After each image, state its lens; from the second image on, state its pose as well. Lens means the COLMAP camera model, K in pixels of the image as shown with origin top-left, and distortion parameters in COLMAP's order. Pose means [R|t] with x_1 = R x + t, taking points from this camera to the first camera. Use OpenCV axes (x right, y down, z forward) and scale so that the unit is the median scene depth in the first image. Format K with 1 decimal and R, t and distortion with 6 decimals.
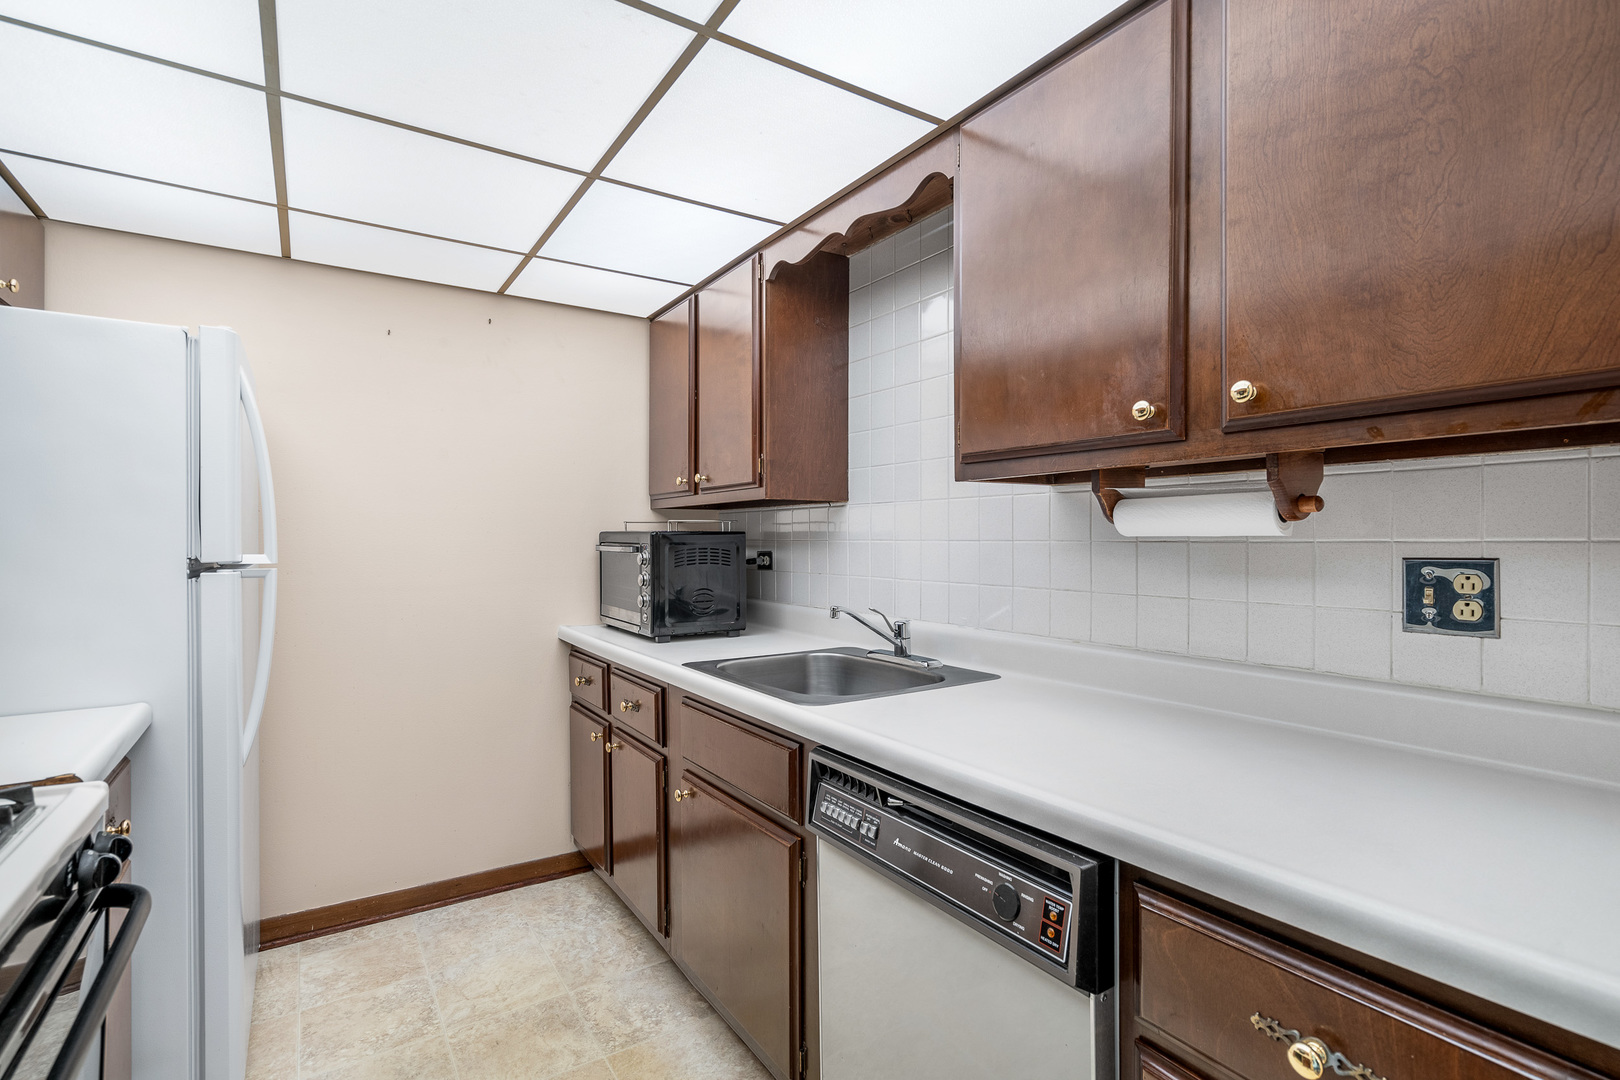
lens RADIAL K [[757.4, 0, 806.5], [0, 757.4, 547.2], [0, 0, 1]] dist [0.001477, 0.000439]
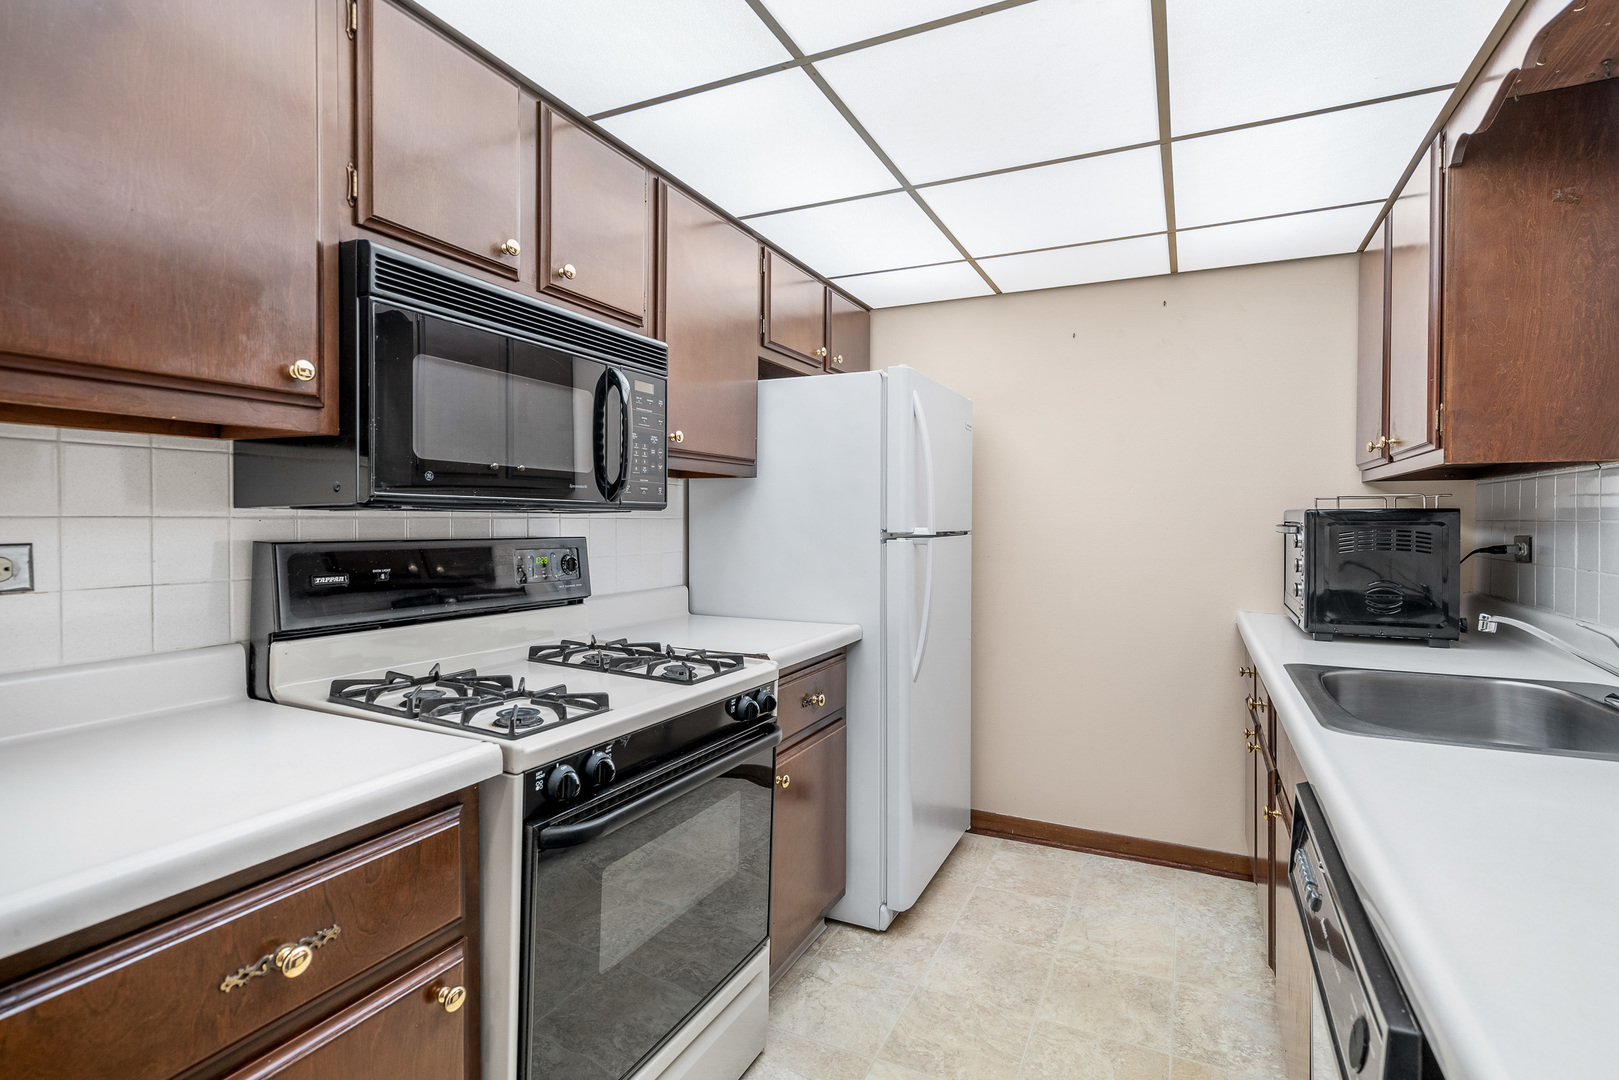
lens RADIAL K [[765.6, 0, 850.3], [0, 765.6, 534.1], [0, 0, 1]] dist [-0.001416, 0.000146]
pose [[0.539965, 0.020199, -0.841445, 0.266096], [-0.012992, 0.999793, 0.015663, 0.000626], [0.841587, 0.002475, 0.540116, 0.108812]]
